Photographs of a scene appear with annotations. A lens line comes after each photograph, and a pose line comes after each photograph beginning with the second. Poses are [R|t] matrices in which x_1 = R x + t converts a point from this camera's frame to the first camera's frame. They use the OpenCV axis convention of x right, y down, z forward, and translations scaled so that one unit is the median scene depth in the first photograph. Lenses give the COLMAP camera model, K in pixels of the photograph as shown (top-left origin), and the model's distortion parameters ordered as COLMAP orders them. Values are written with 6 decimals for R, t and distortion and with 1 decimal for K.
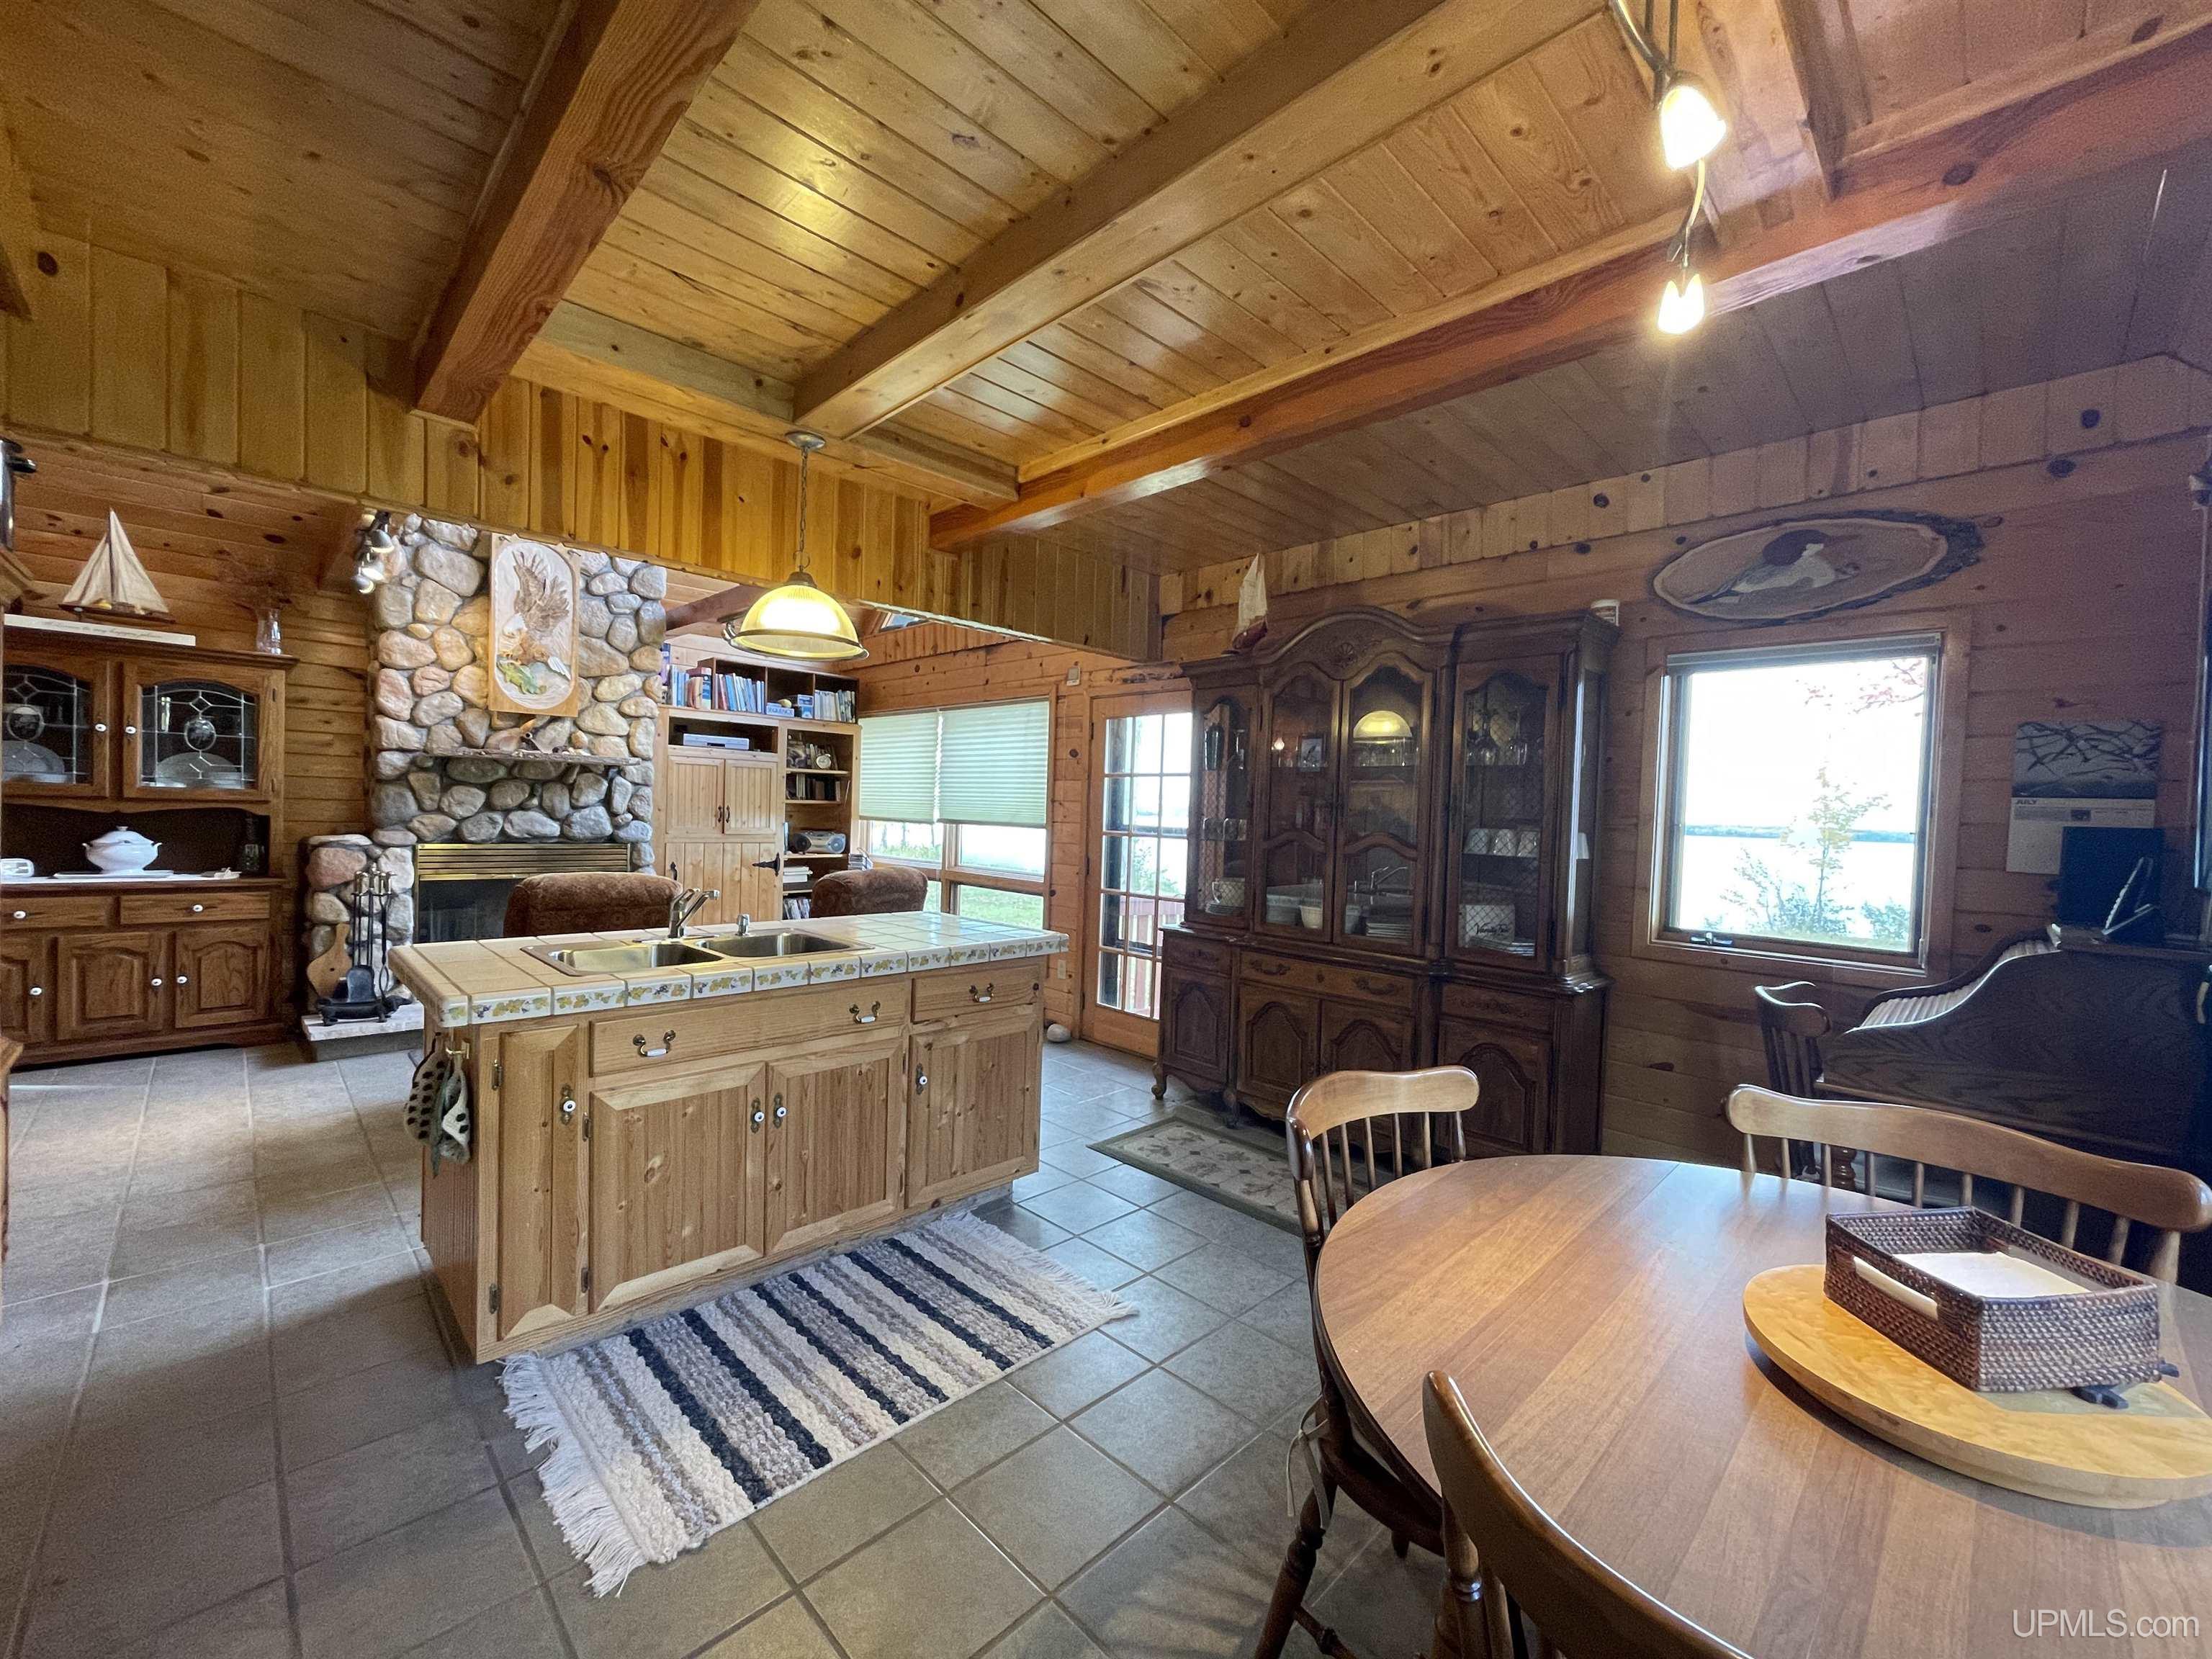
lens RADIAL K [[890.0, 0, 1102.7], [0, 890.0, 833.7], [0, 0, 1]] dist [0.009946, 0.000024]
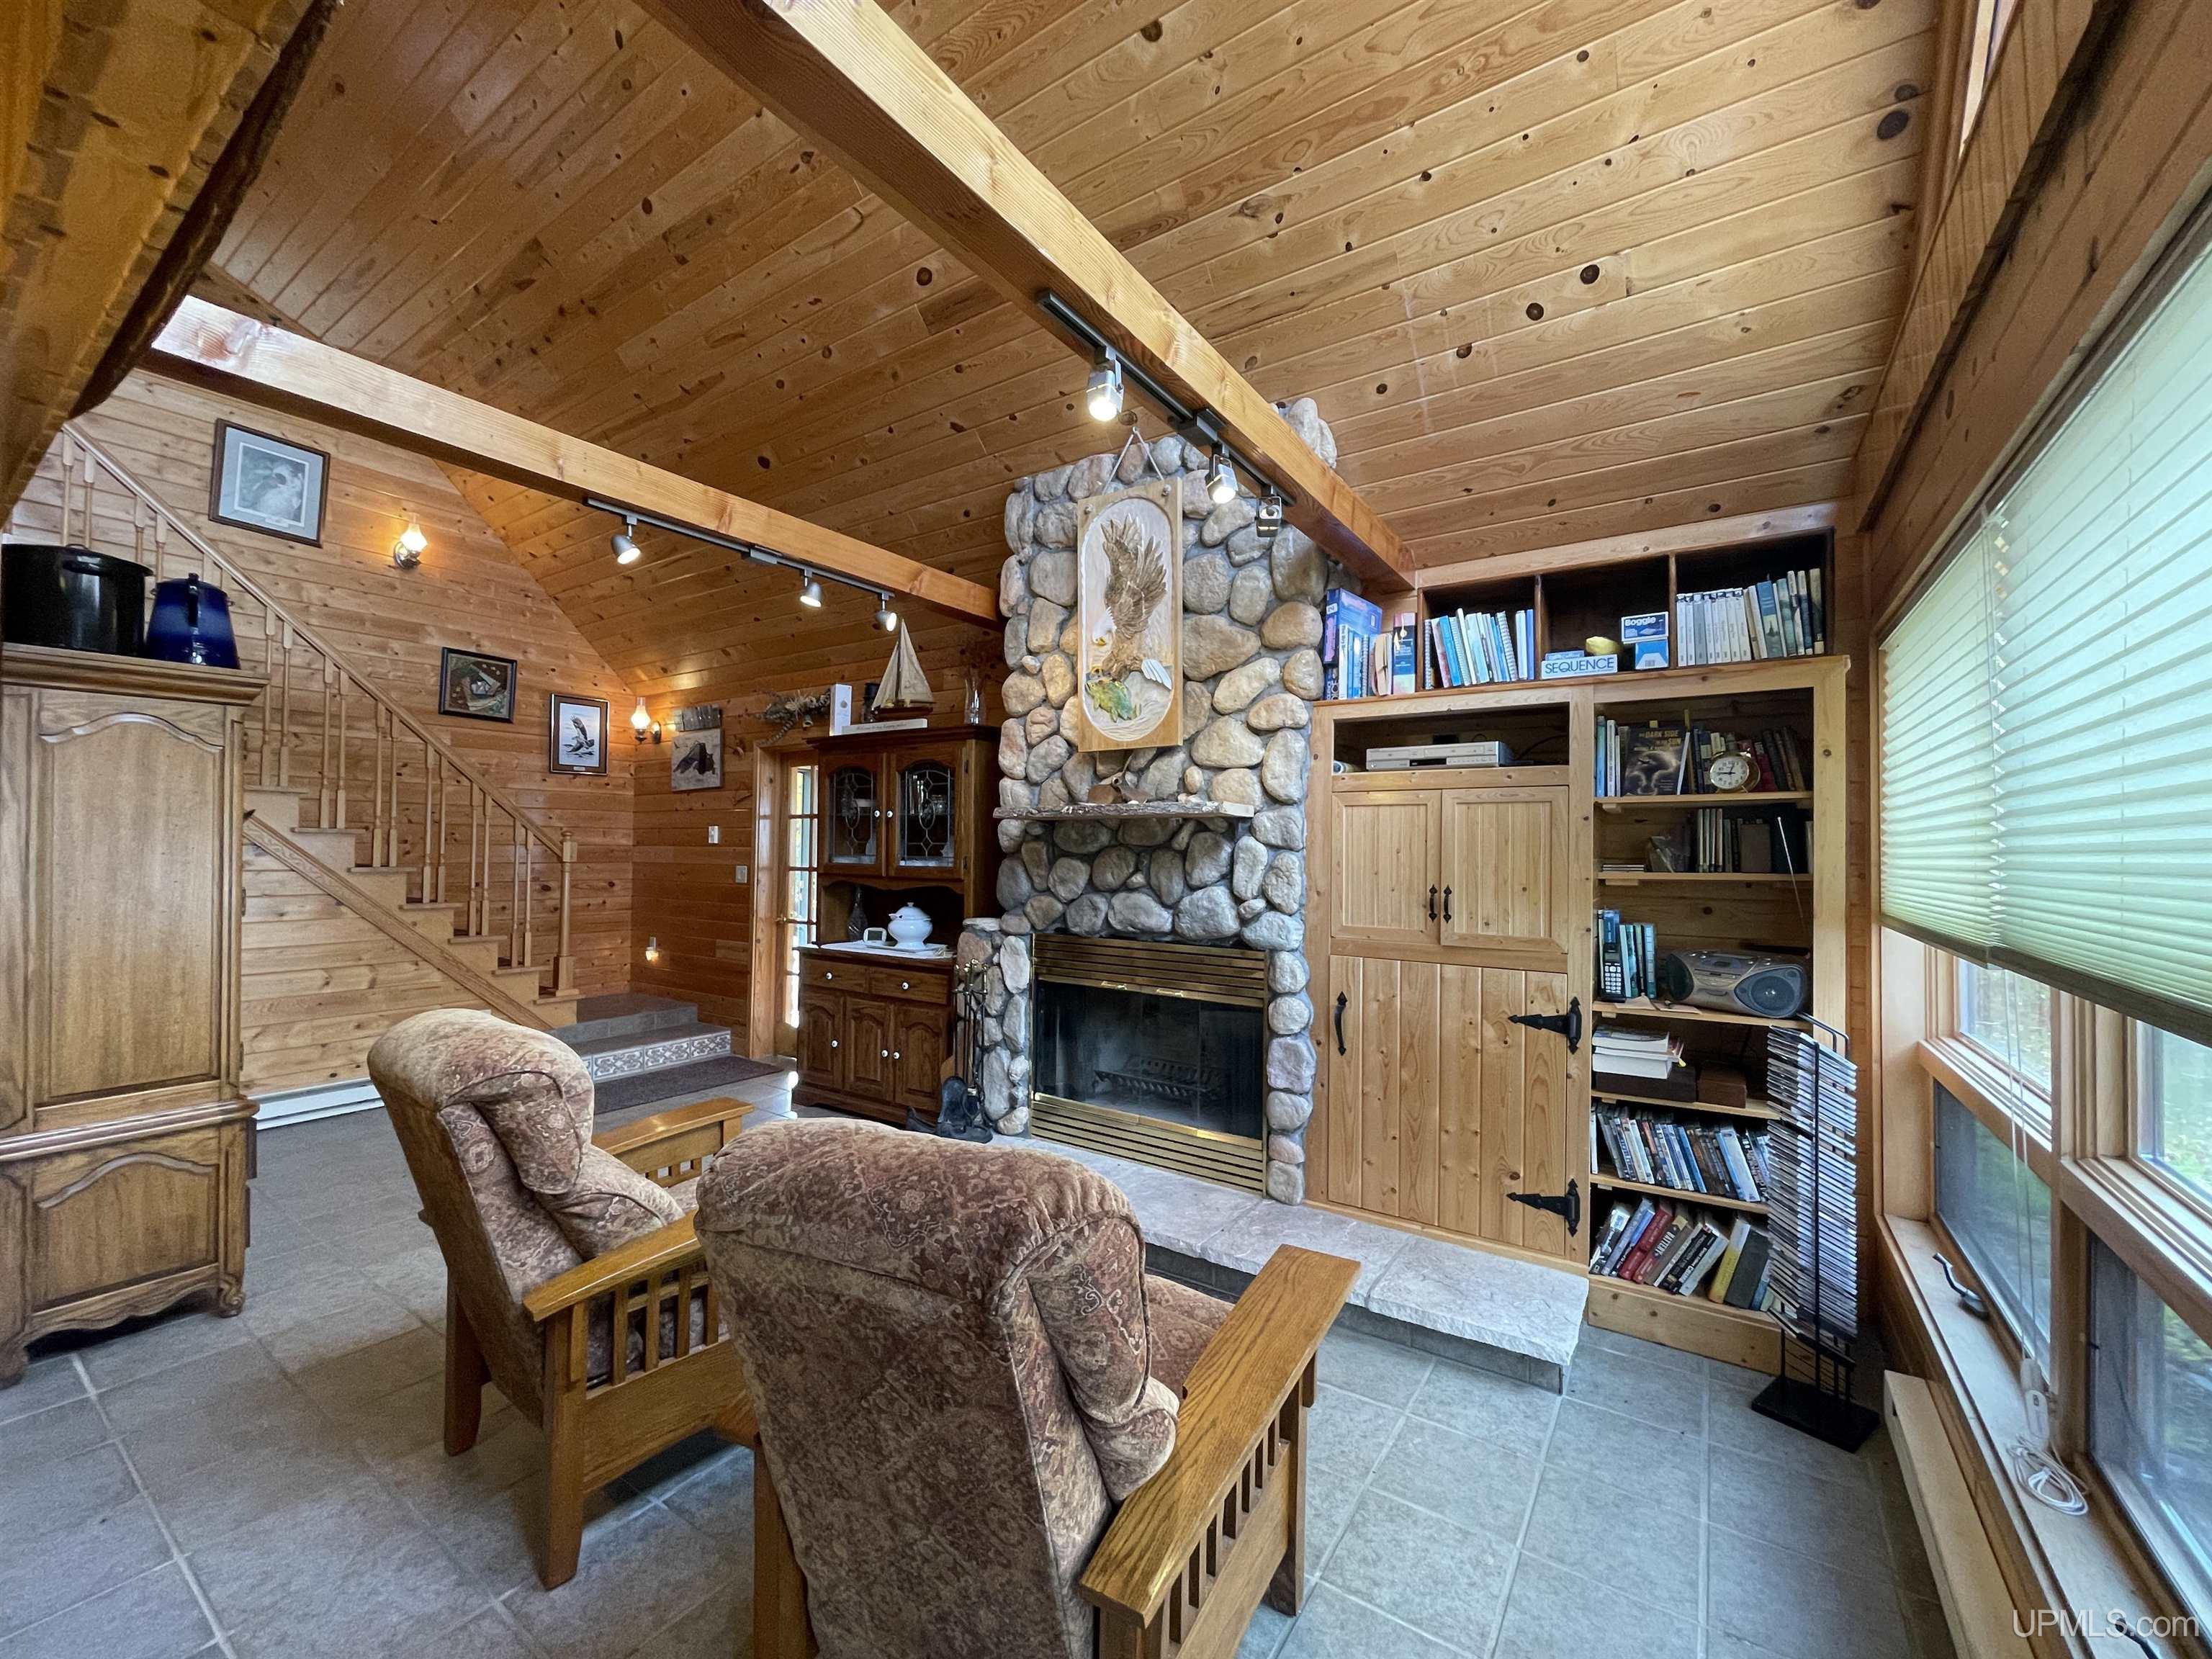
lens RADIAL K [[890.0, 0, 1103.3], [0, 890.0, 834.0], [0, 0, 1]] dist [0.009946, 0.000024]
pose [[0.188348, -0.047188, -0.980968, 0.017047], [-0.028687, 0.998155, -0.053522, -0.032227], [0.981683, 0.038222, 0.186647, 0.827975]]
